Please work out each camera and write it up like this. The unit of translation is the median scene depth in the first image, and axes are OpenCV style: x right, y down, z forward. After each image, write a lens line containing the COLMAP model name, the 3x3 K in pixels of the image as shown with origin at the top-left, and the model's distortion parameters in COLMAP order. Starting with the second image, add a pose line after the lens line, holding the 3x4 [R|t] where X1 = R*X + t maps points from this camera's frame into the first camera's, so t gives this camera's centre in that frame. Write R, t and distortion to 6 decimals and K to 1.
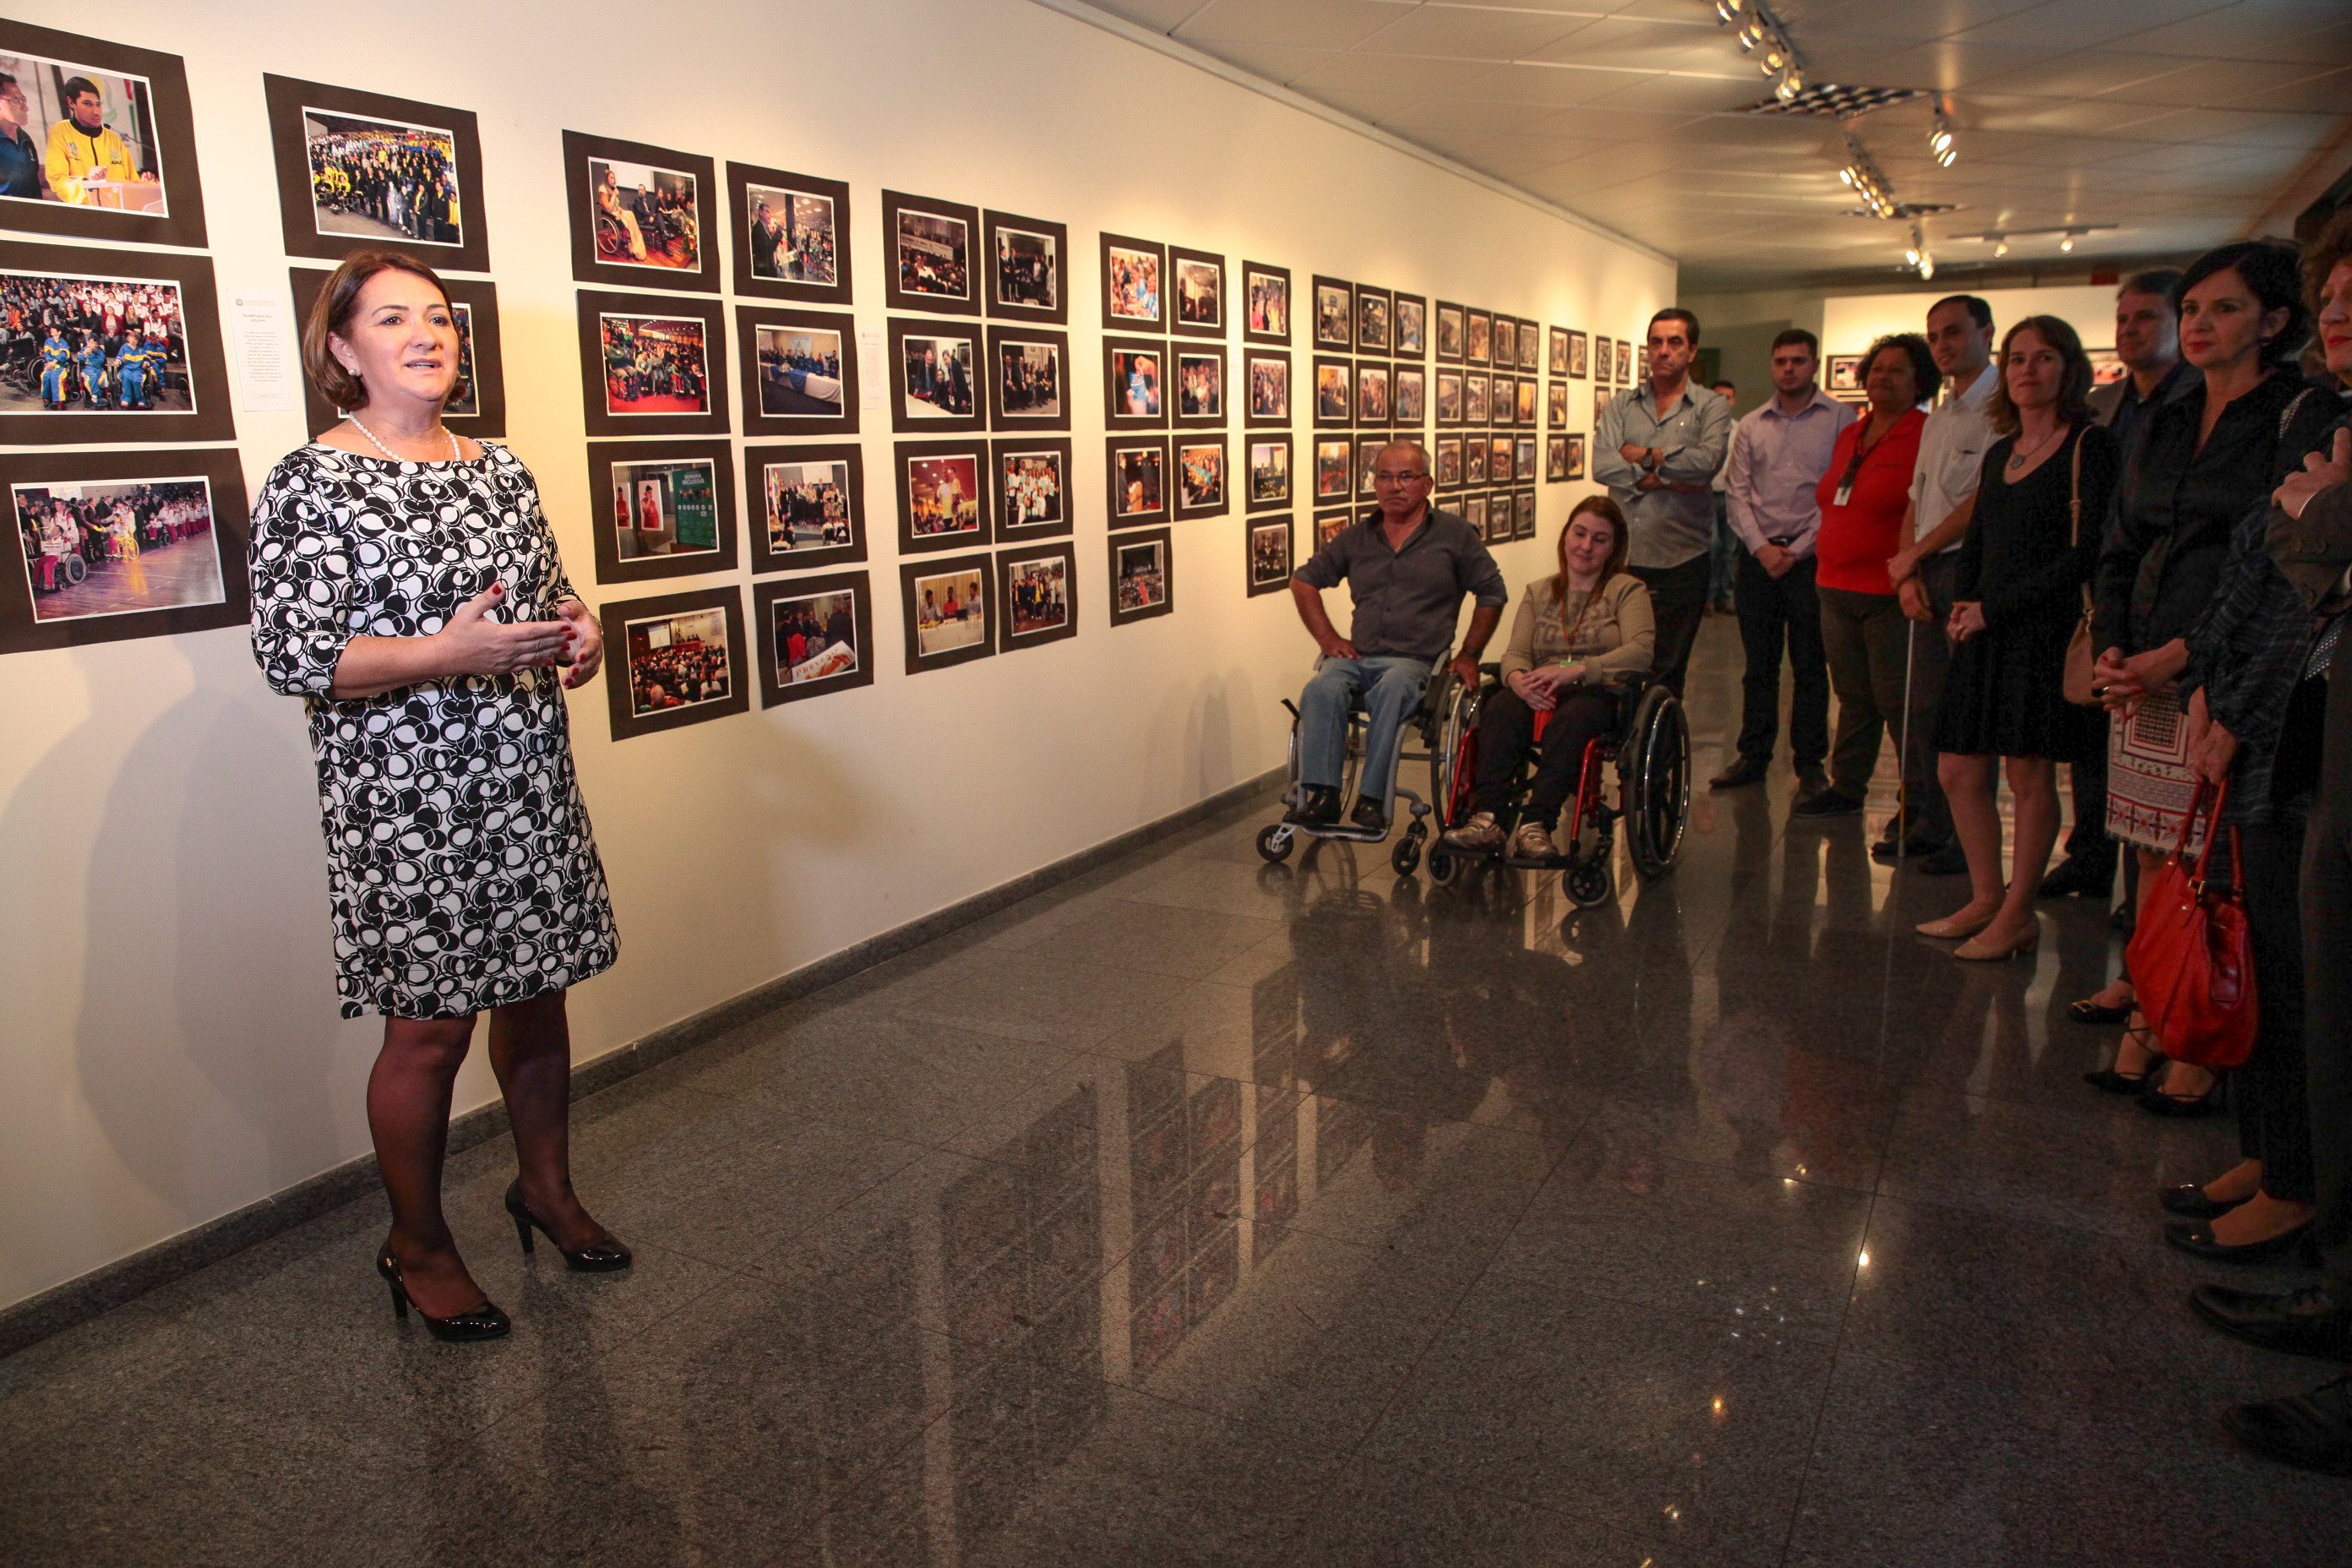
lens RADIAL K [[1607.6, 0, 1174.6], [0, 1607.6, 785.7], [0, 0, 1]] dist [-0.111102, 0.085954]
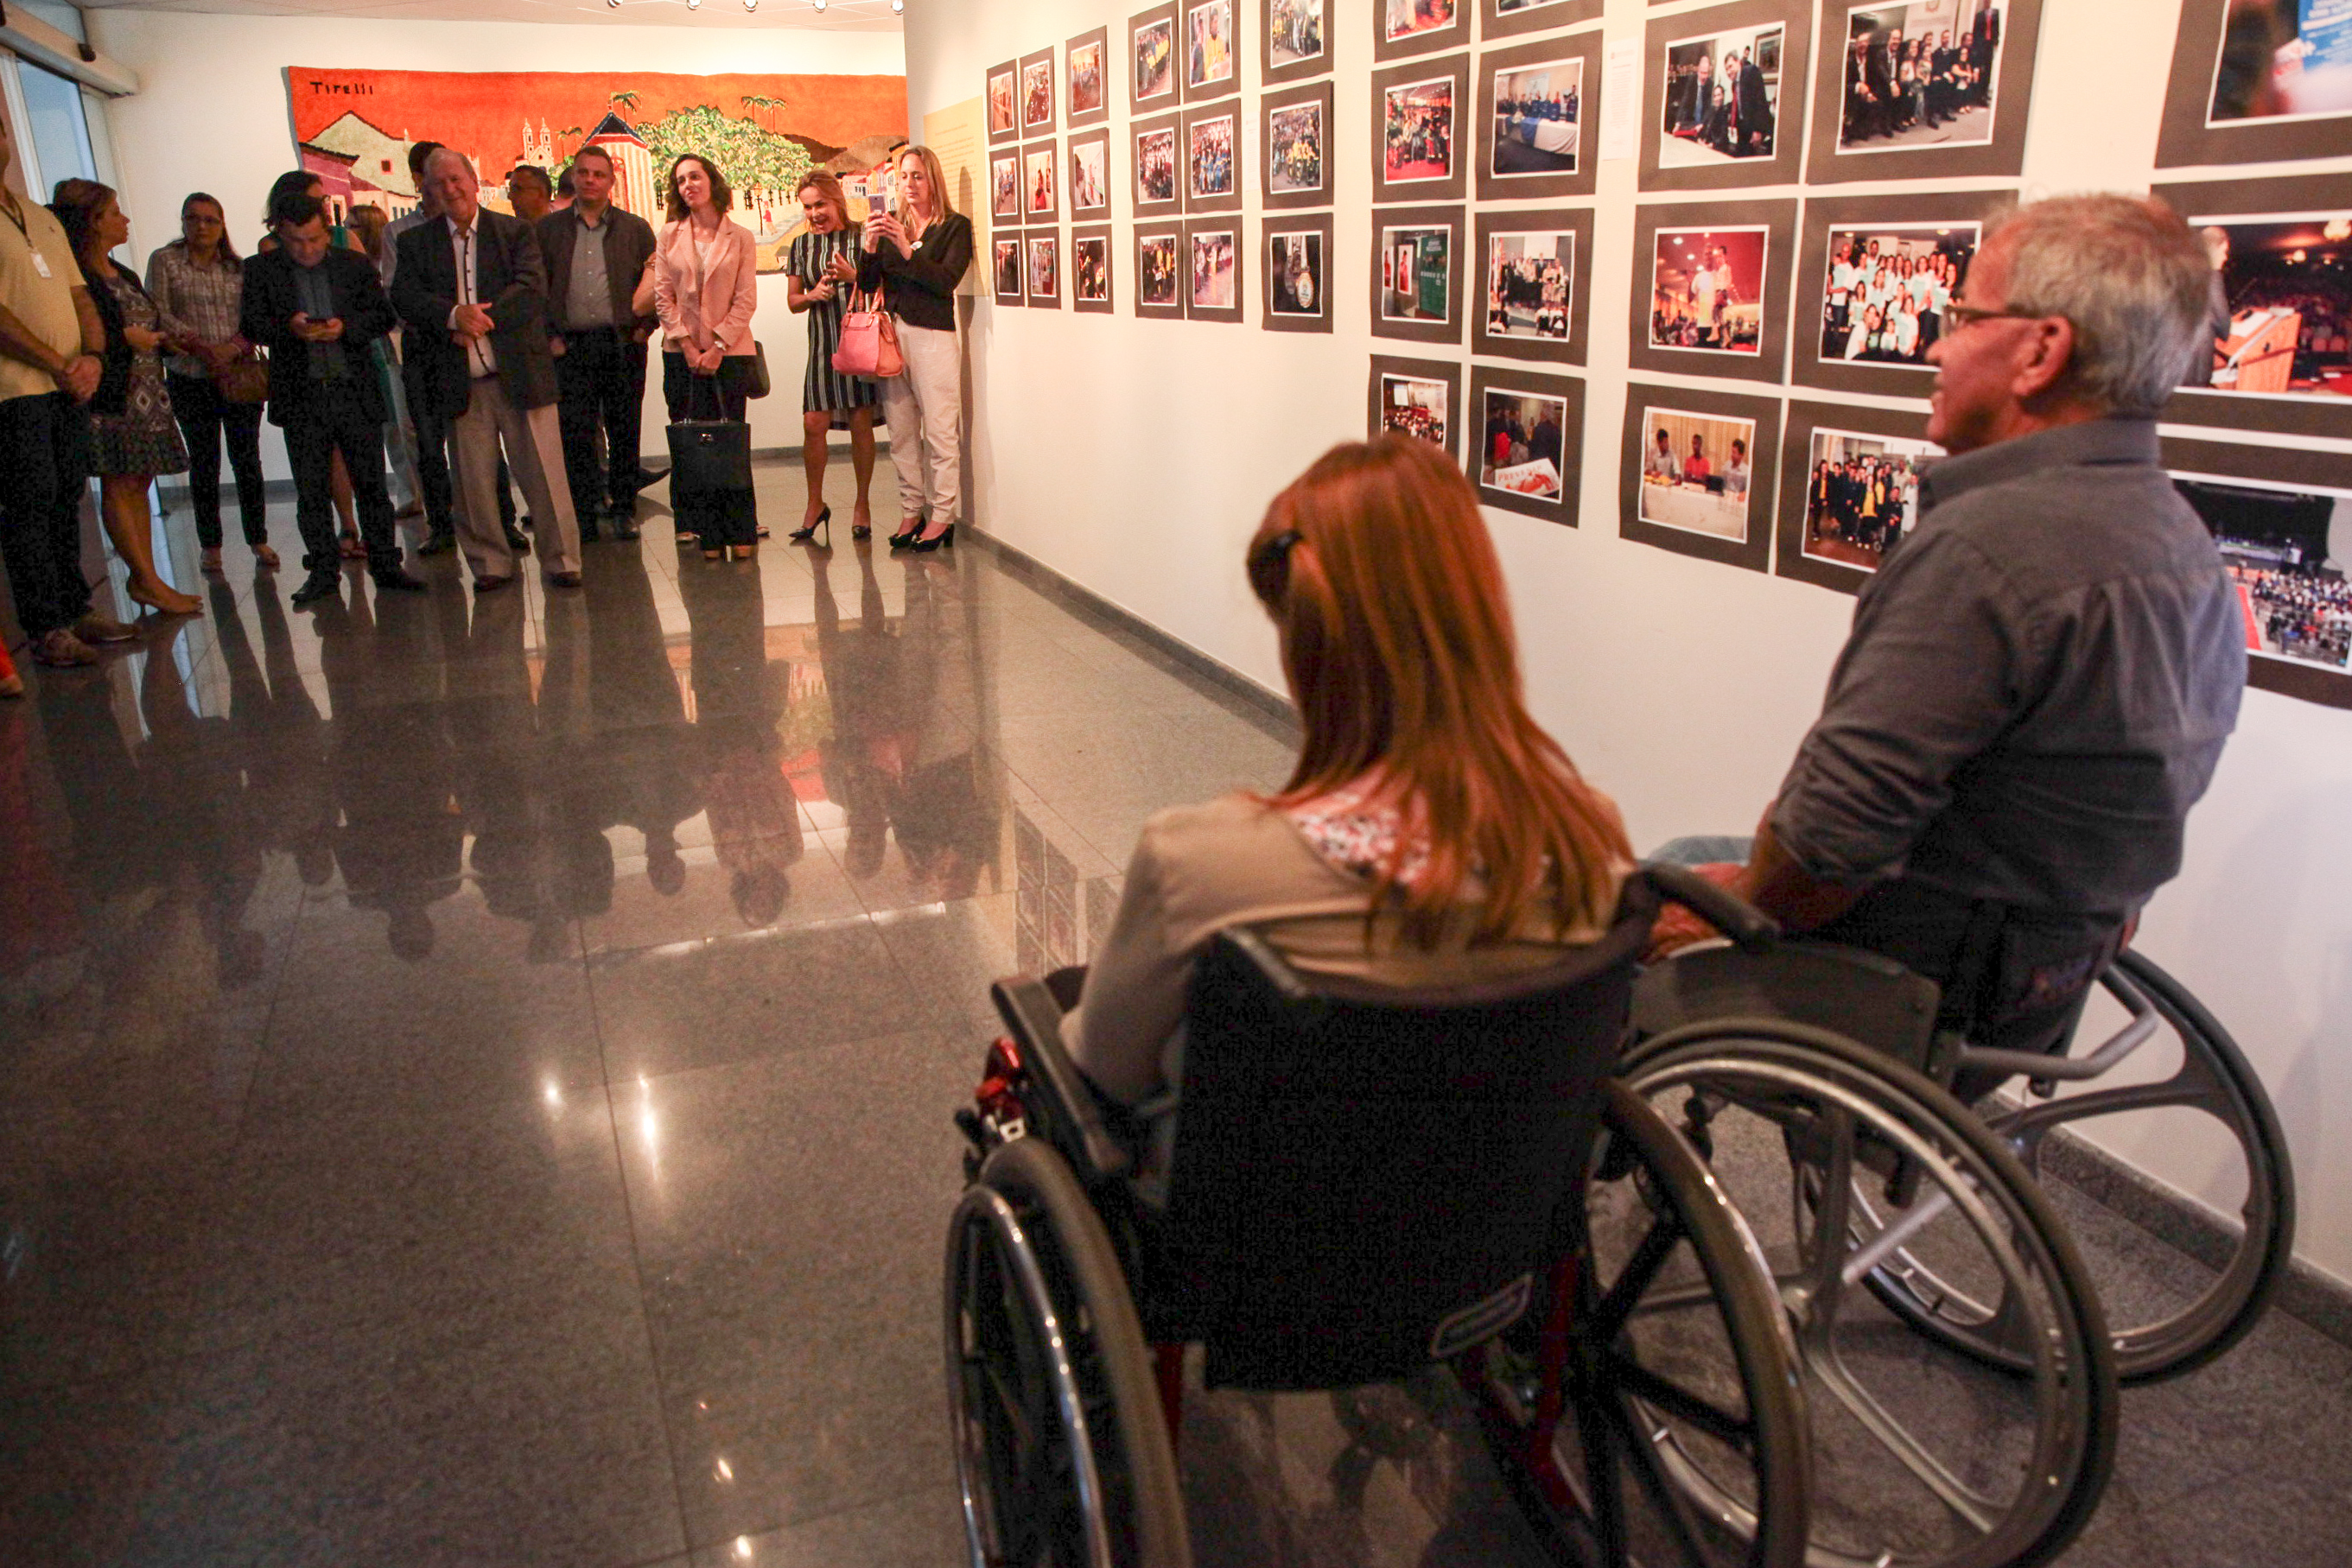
lens RADIAL K [[1666.1, 0, 1178.0], [0, 1666.1, 788.3], [0, 0, 1]] dist [-0.109357, 0.087414]
pose [[-0.631472, 0.268089, -0.727579, 0.479627], [-0.136854, 0.885065, 0.444894, -0.246888], [0.763226, 0.380510, -0.522205, 1.159524]]
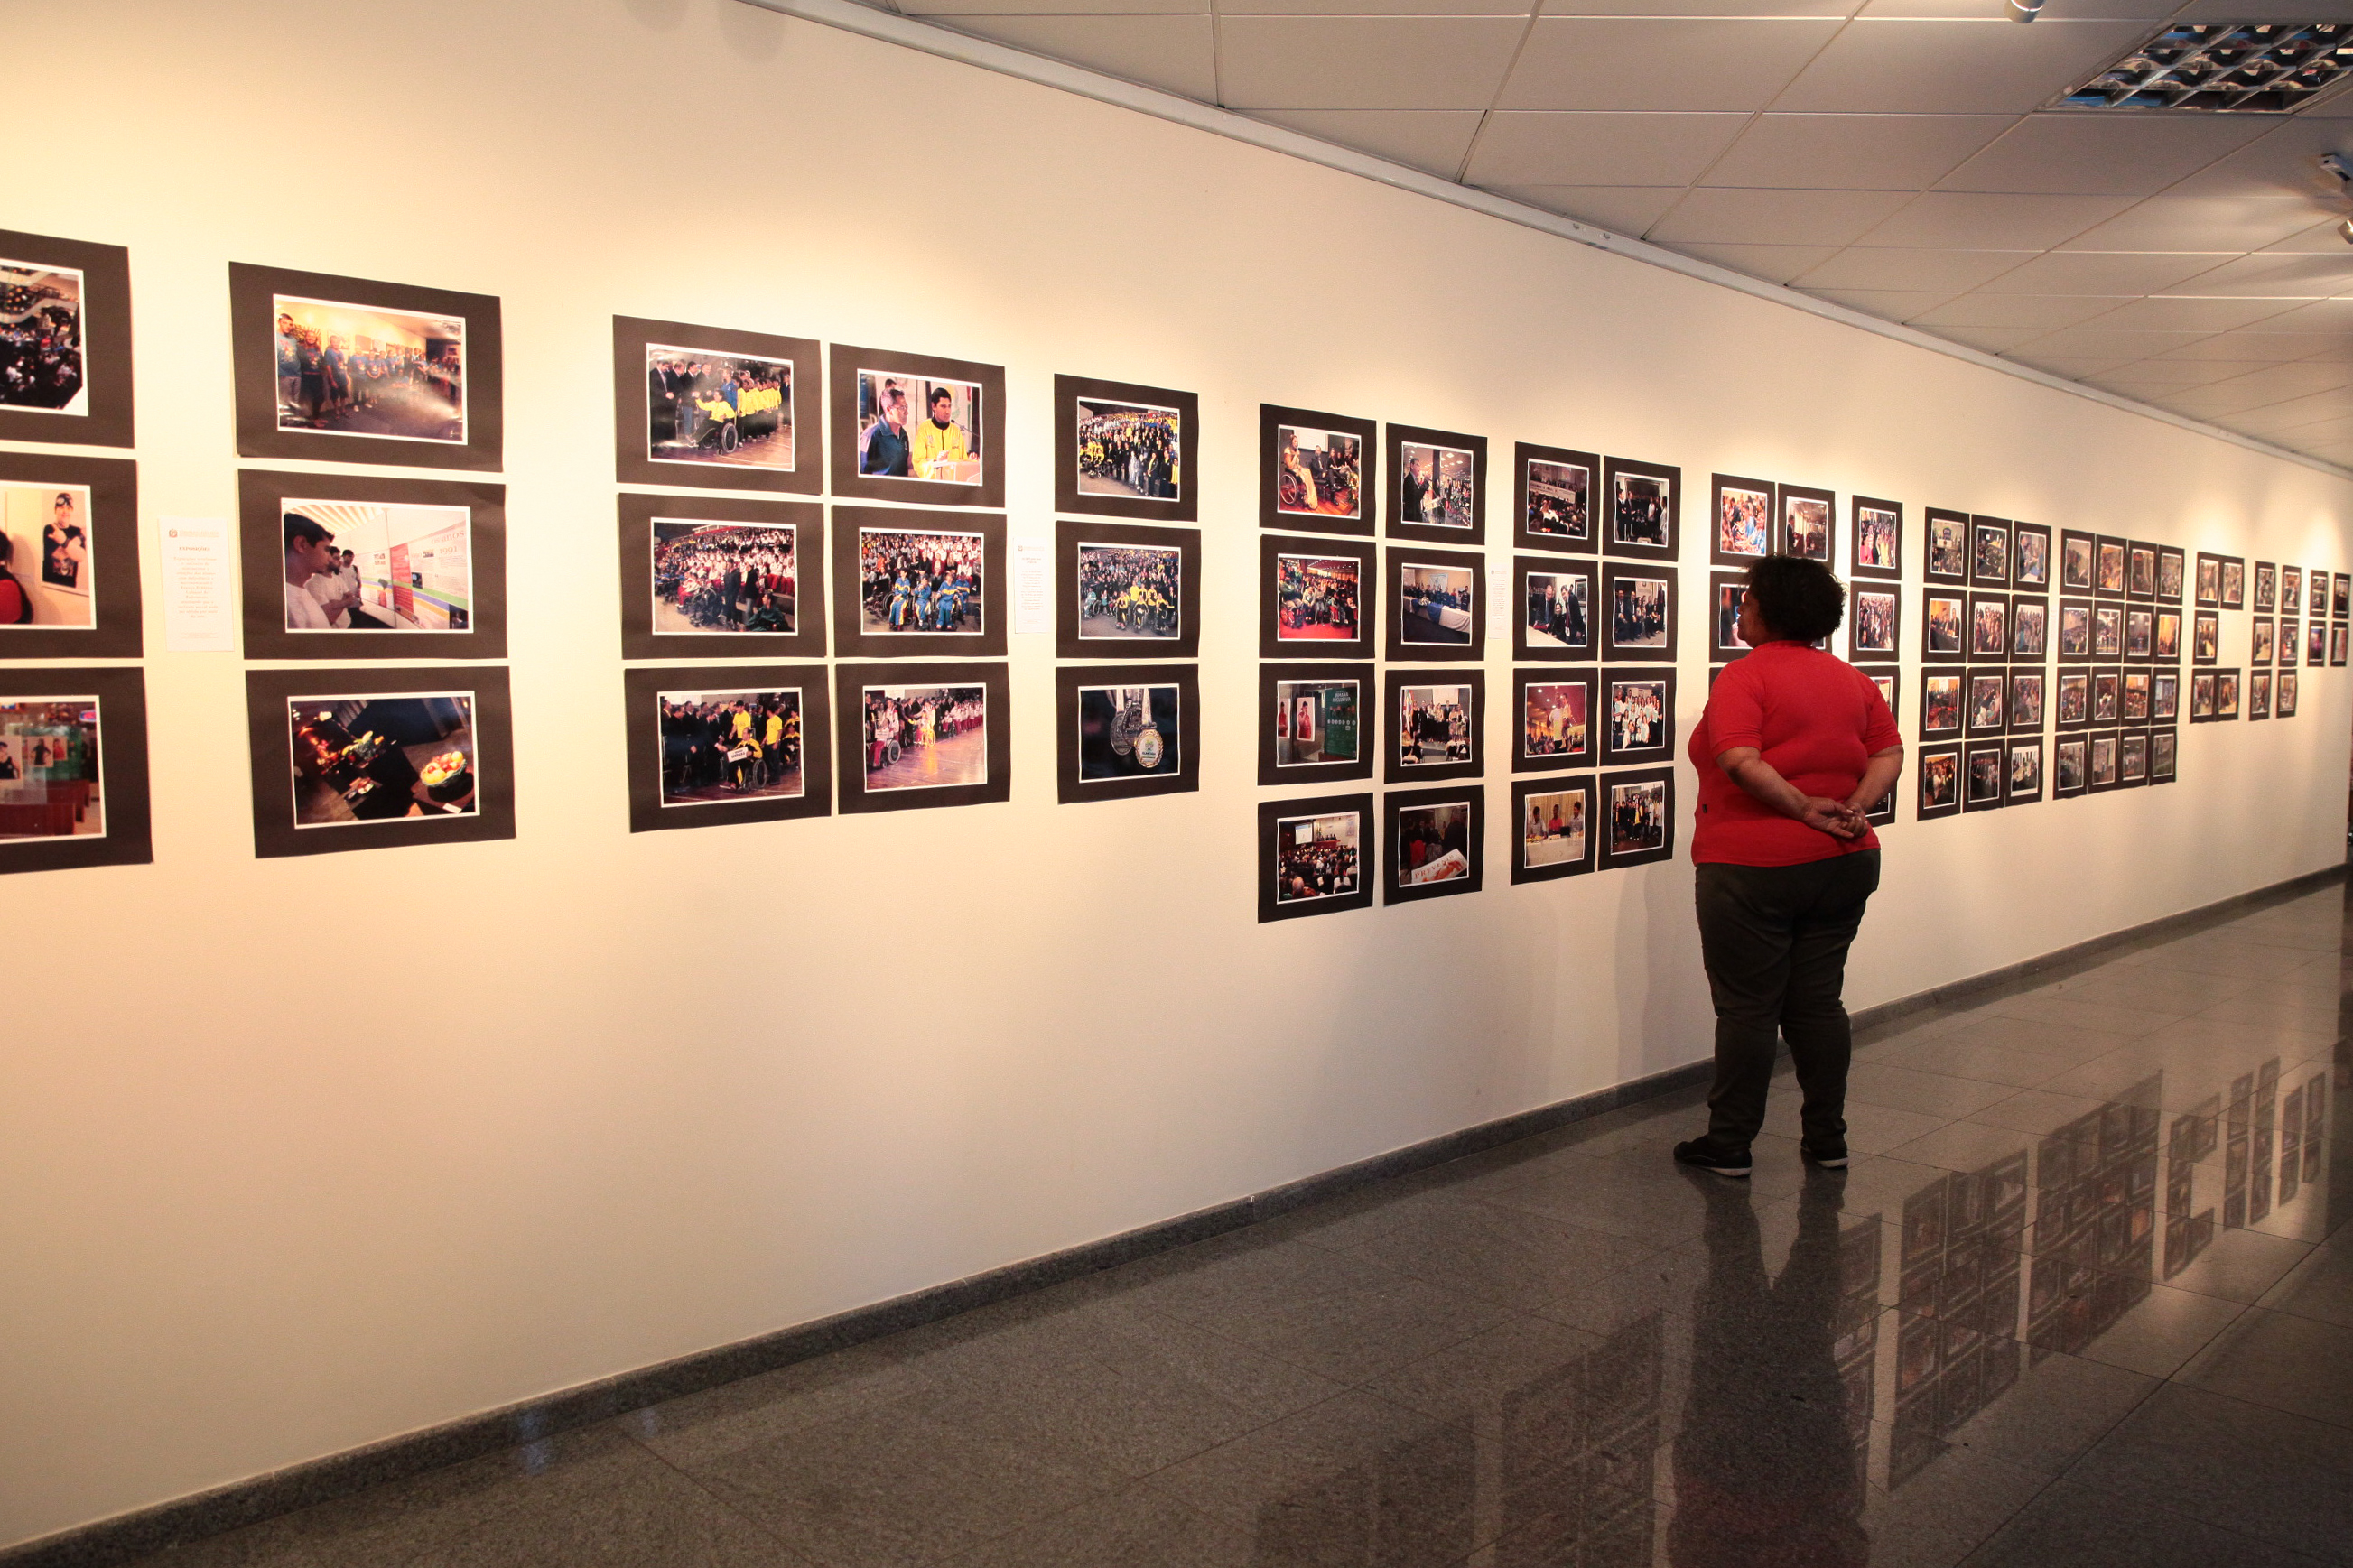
lens RADIAL K [[1744.2, 0, 1213.6], [0, 1744.2, 789.5], [0, 0, 1]] dist [-0.111288, 0.097518]
pose [[0.953222, 0.043530, -0.299119, -0.011980], [-0.083200, 0.989136, -0.121195, 0.022428], [0.290594, 0.140412, 0.946488, -0.144916]]
